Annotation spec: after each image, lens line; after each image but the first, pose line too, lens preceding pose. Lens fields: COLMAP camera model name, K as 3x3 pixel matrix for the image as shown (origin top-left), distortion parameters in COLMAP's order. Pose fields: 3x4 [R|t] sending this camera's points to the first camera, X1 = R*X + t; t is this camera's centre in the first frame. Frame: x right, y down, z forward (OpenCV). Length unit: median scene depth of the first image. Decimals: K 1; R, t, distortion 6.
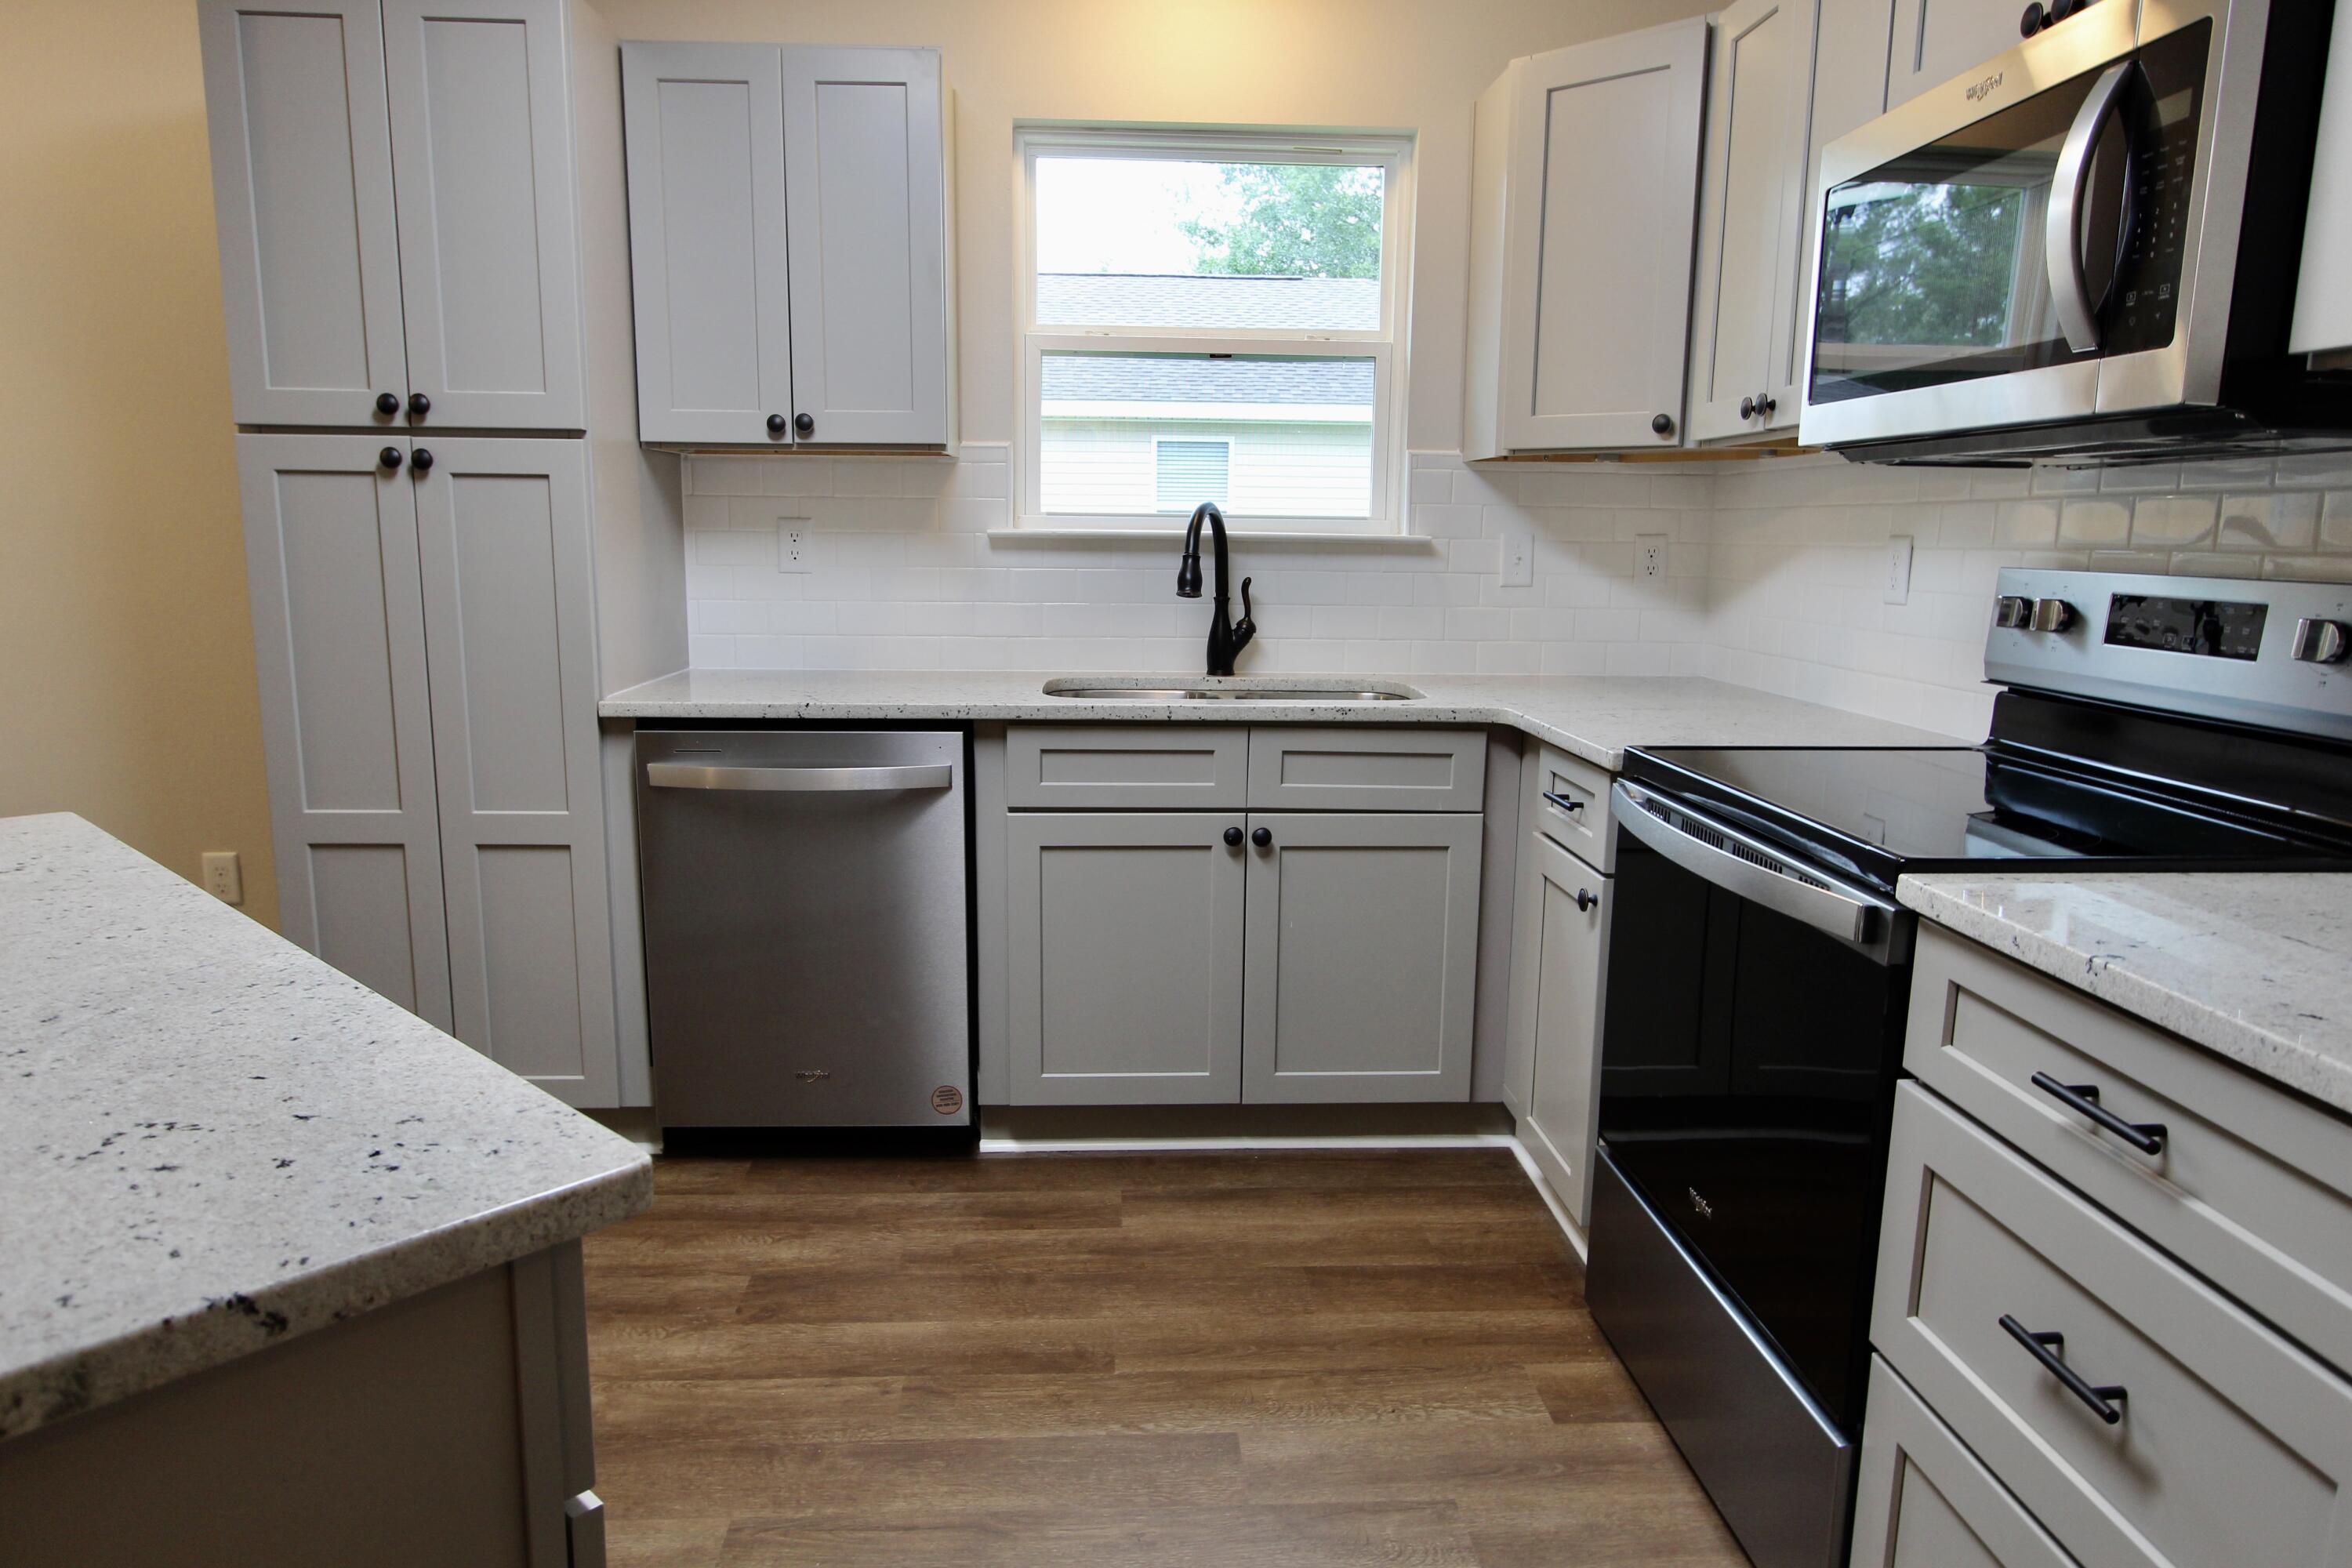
lens RADIAL K [[1459.4, 0, 1174.7], [0, 1459.4, 780.2], [0, 0, 1]] dist [-0.021316, 0.016543]
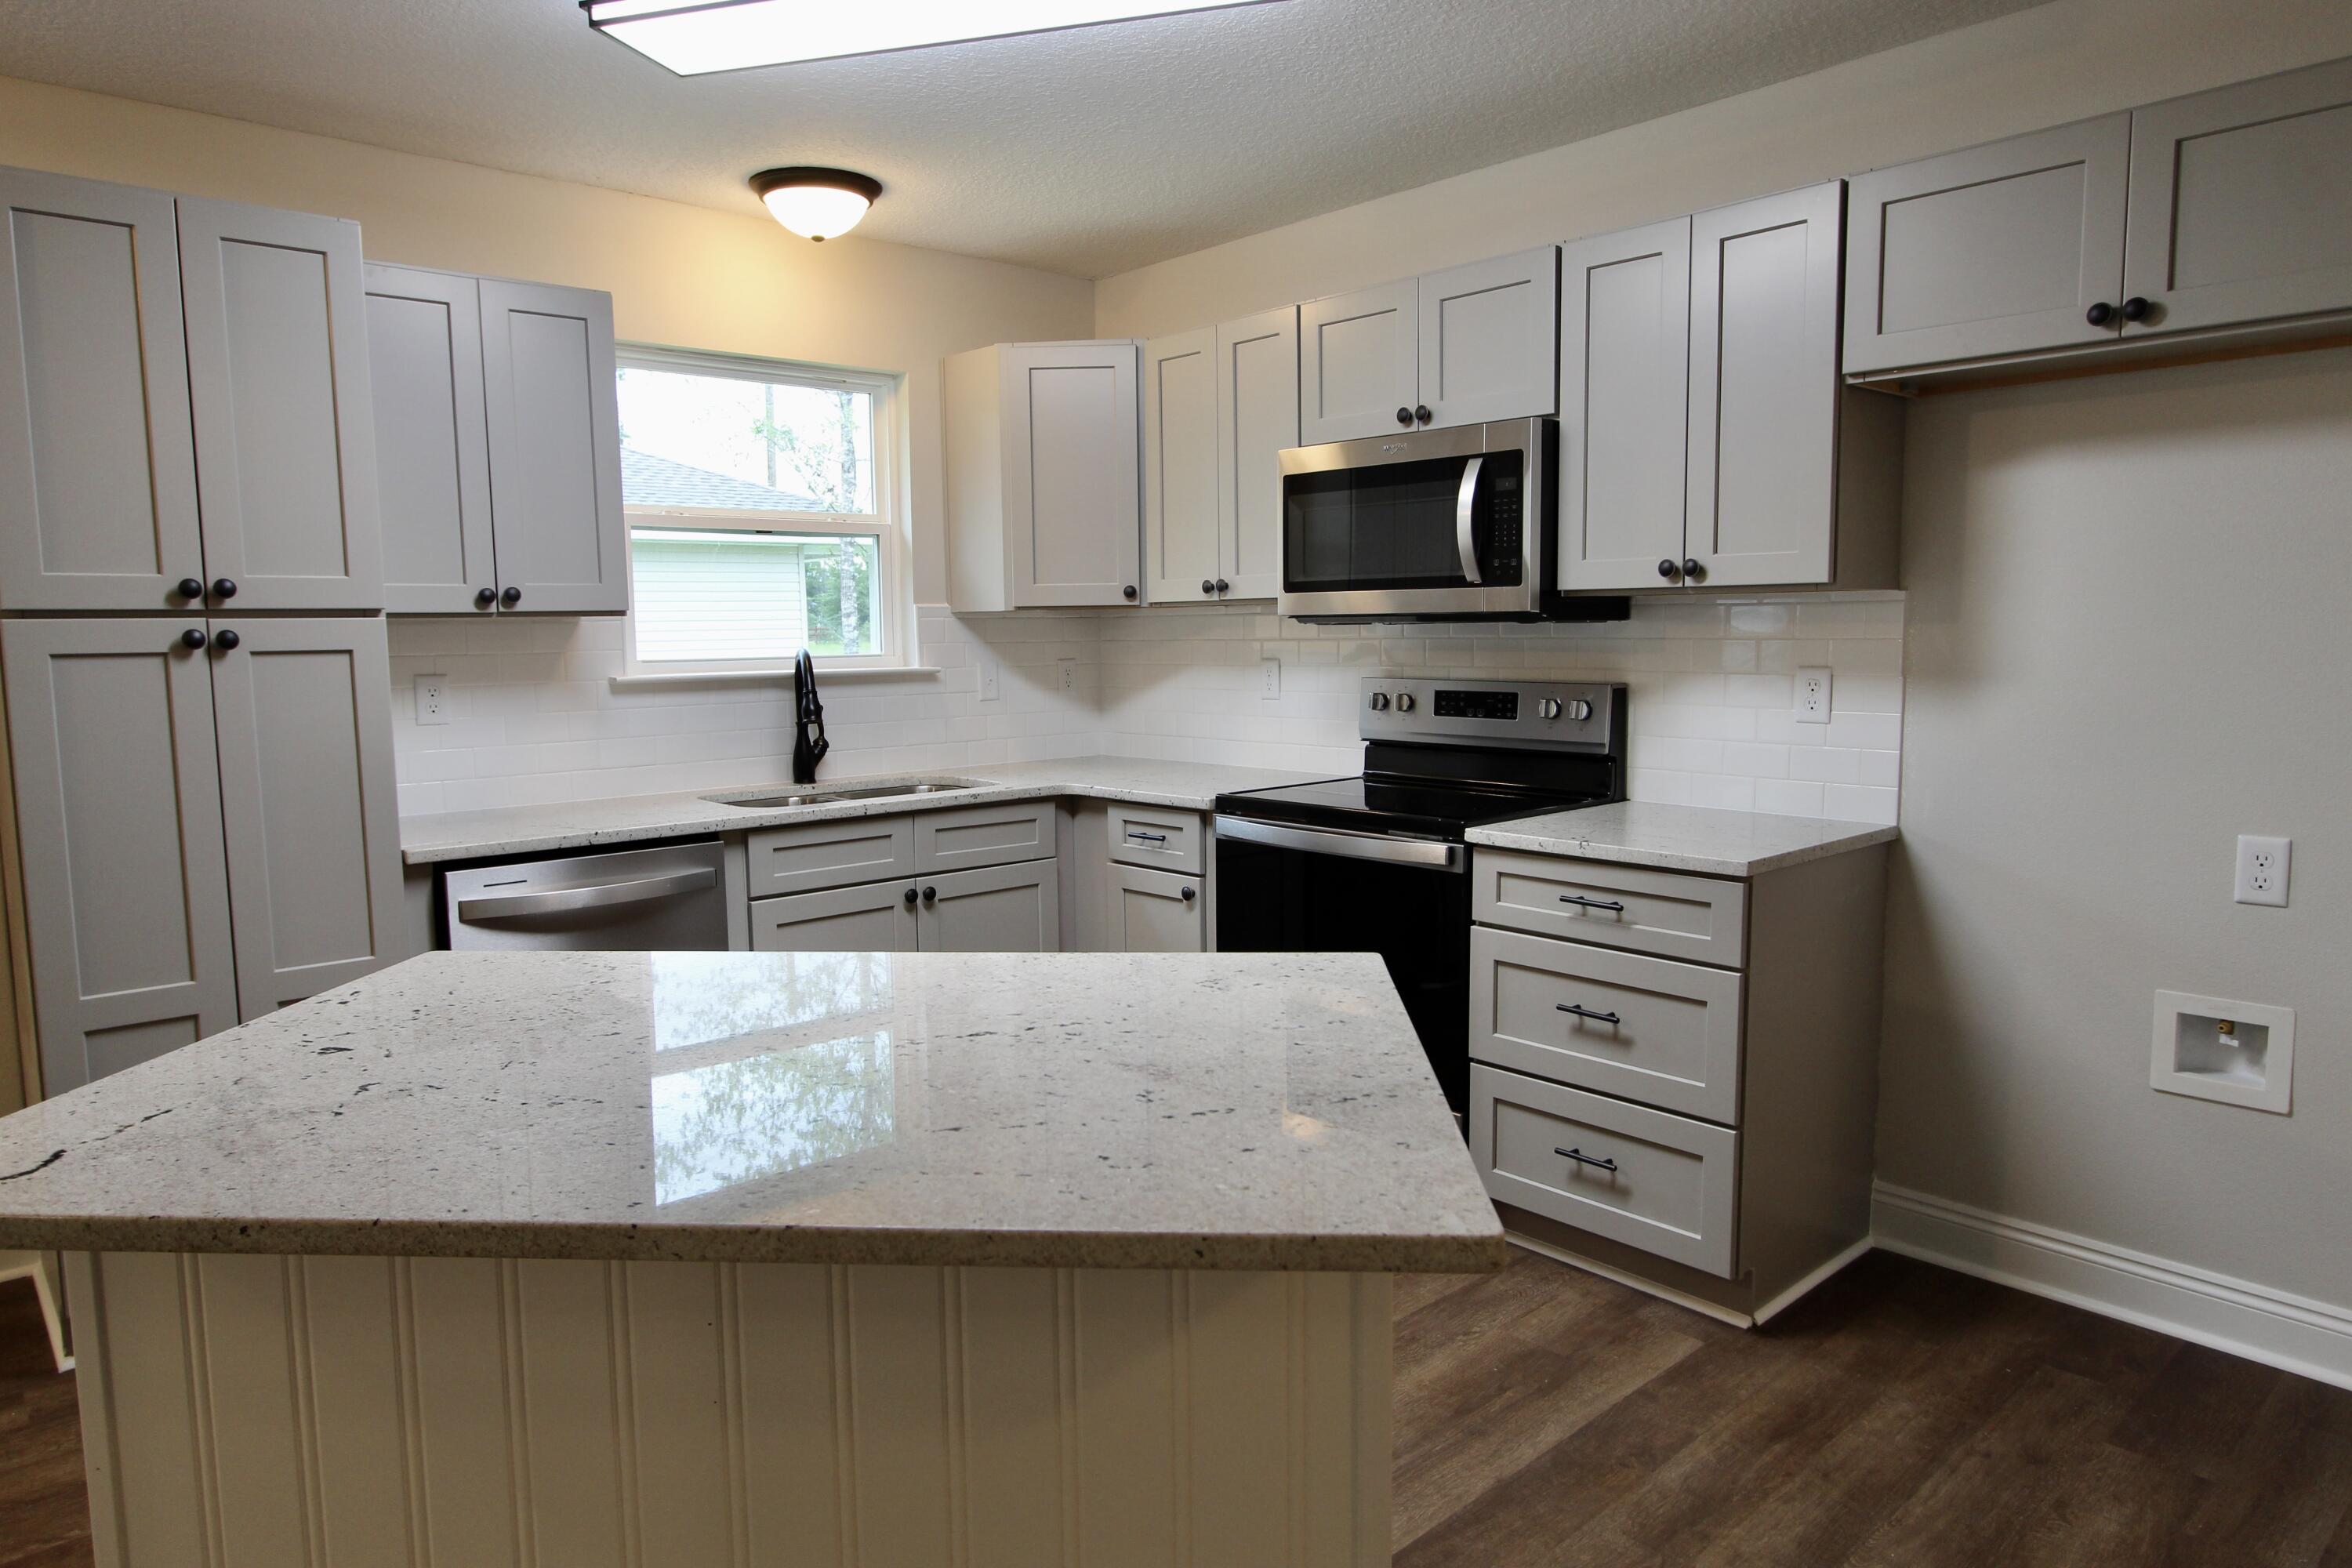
lens RADIAL K [[1459.4, 0, 1174.7], [0, 1459.4, 780.2], [0, 0, 1]] dist [-0.021316, 0.016543]
pose [[0.778682, -0.089034, 0.621069, -0.636137], [0.129115, 0.991433, -0.019753, -0.010191], [-0.613990, 0.095571, 0.783507, -0.234698]]
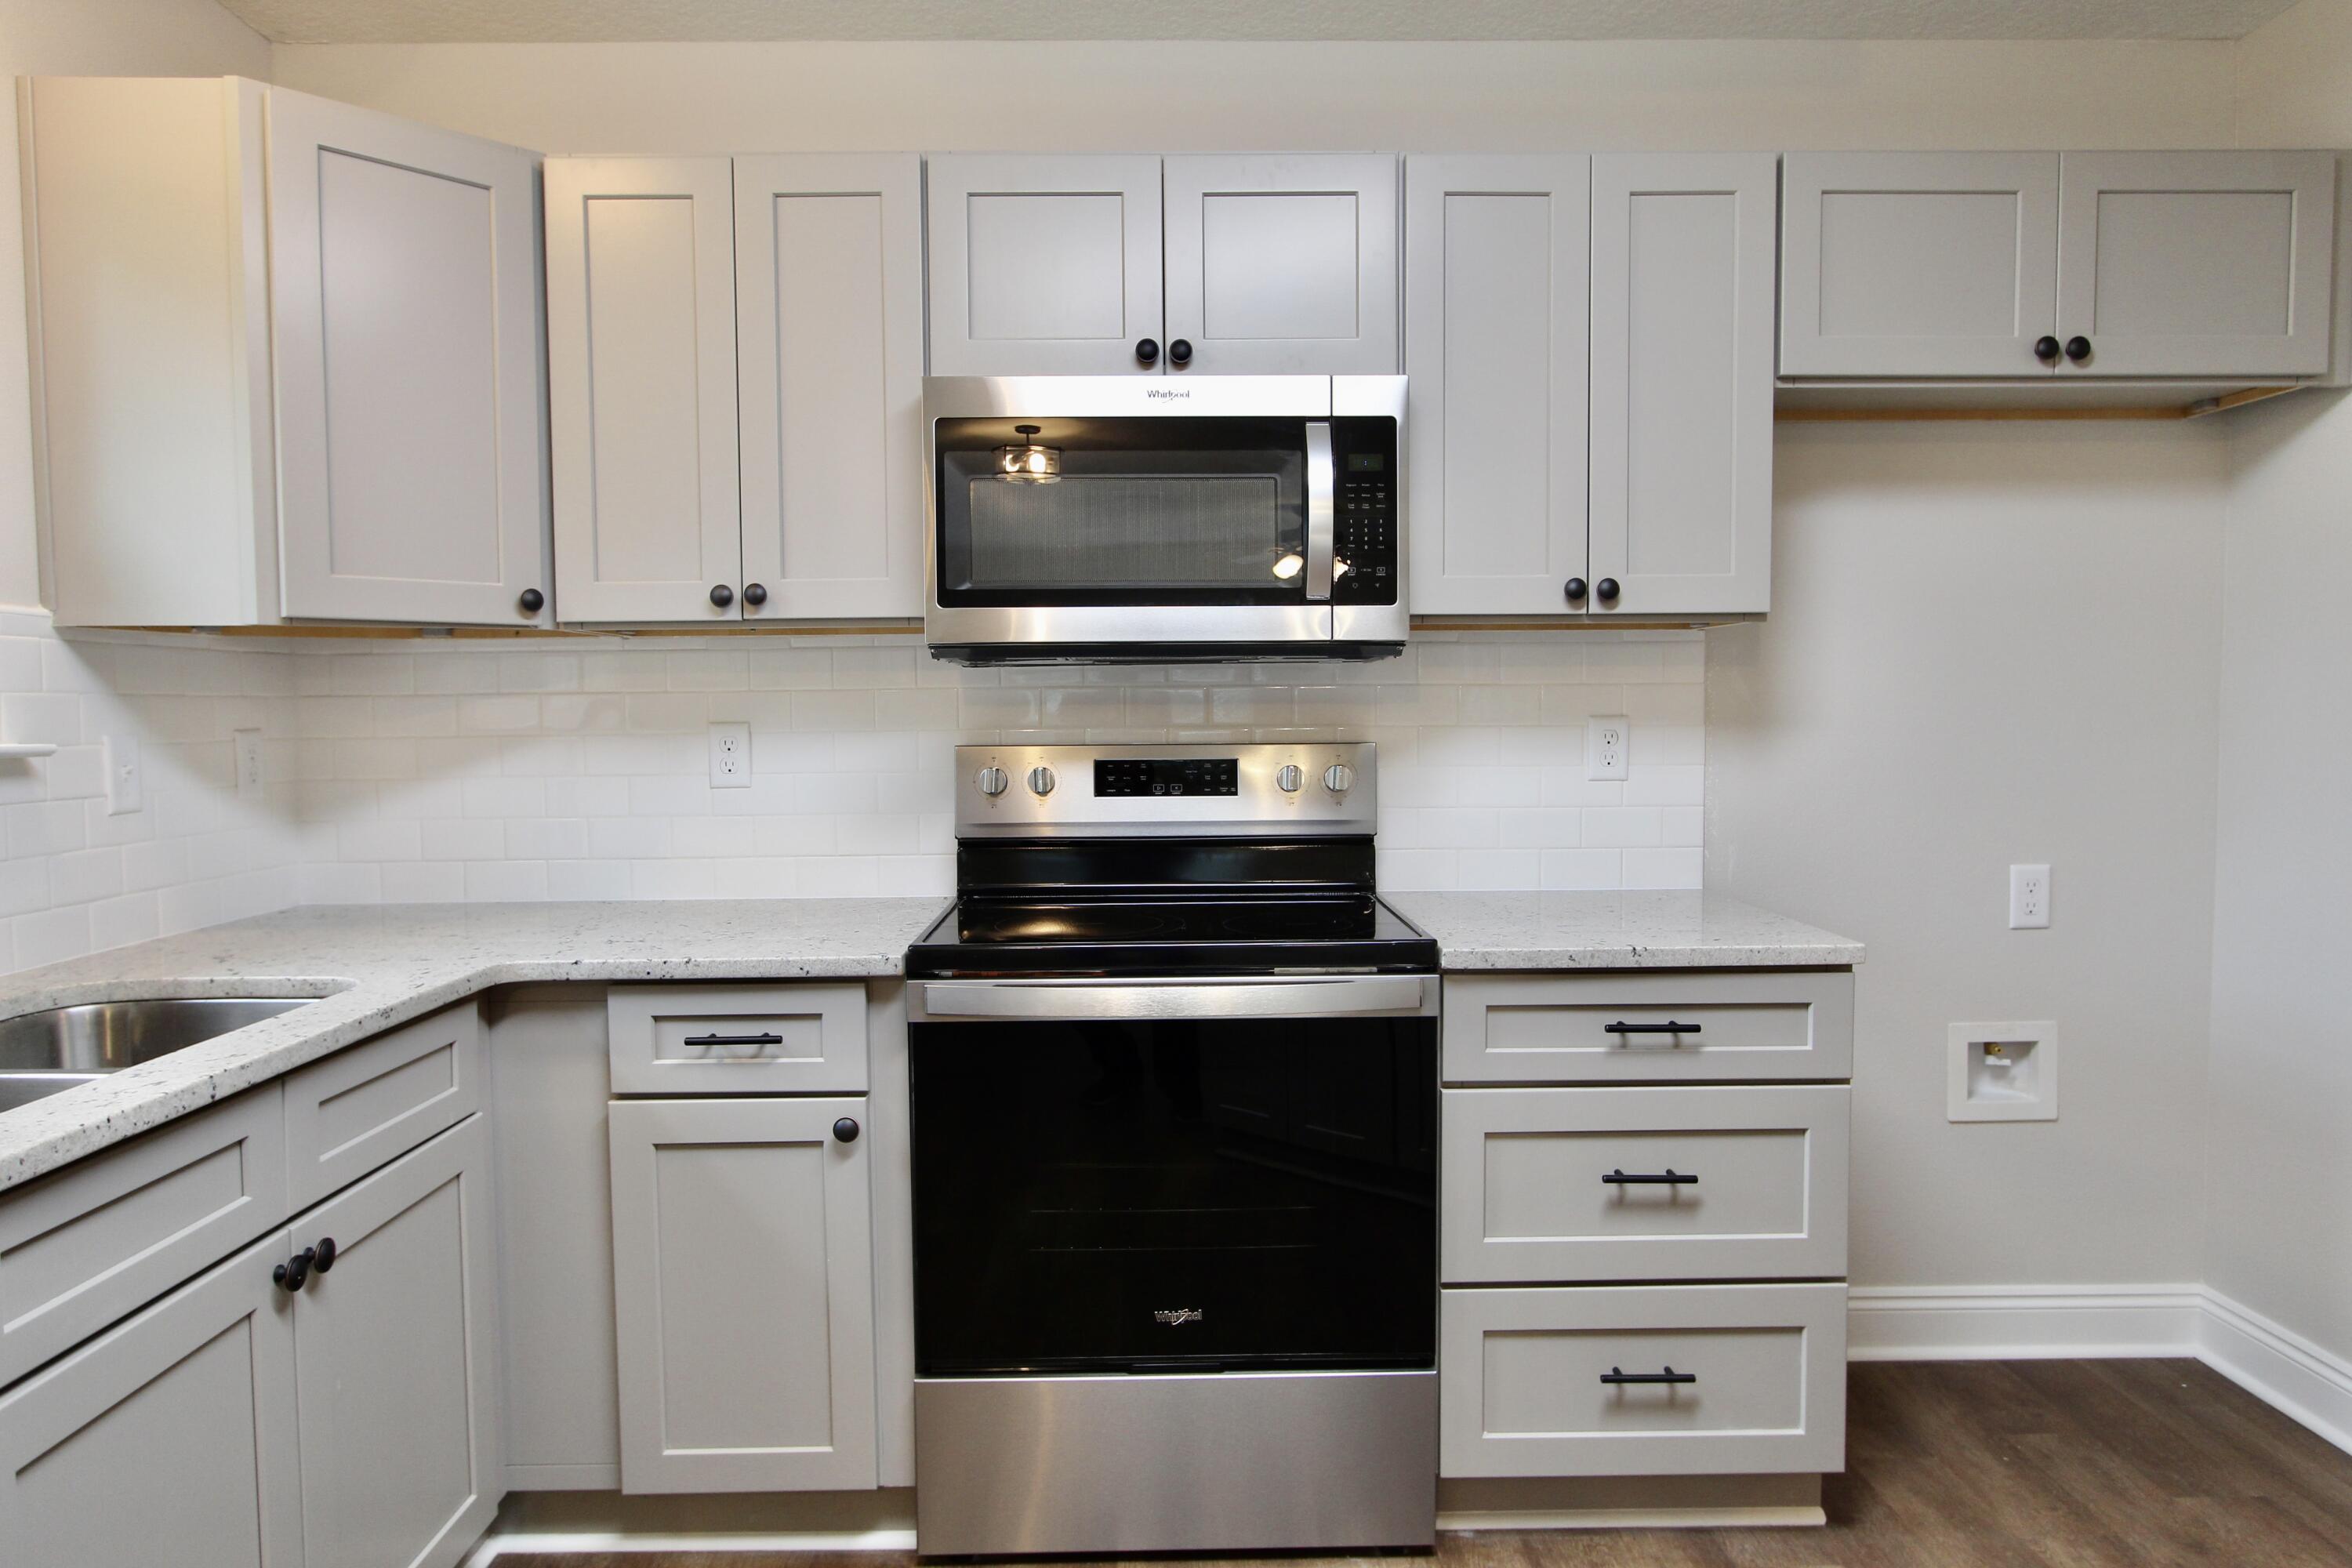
lens RADIAL K [[1459.4, 0, 1174.7], [0, 1459.4, 780.2], [0, 0, 1]] dist [-0.021316, 0.016543]
pose [[0.038688, -0.065263, 0.997118, -0.527568], [0.179236, 0.982134, 0.057328, -0.128675], [-0.983045, 0.176501, 0.049694, 0.634884]]
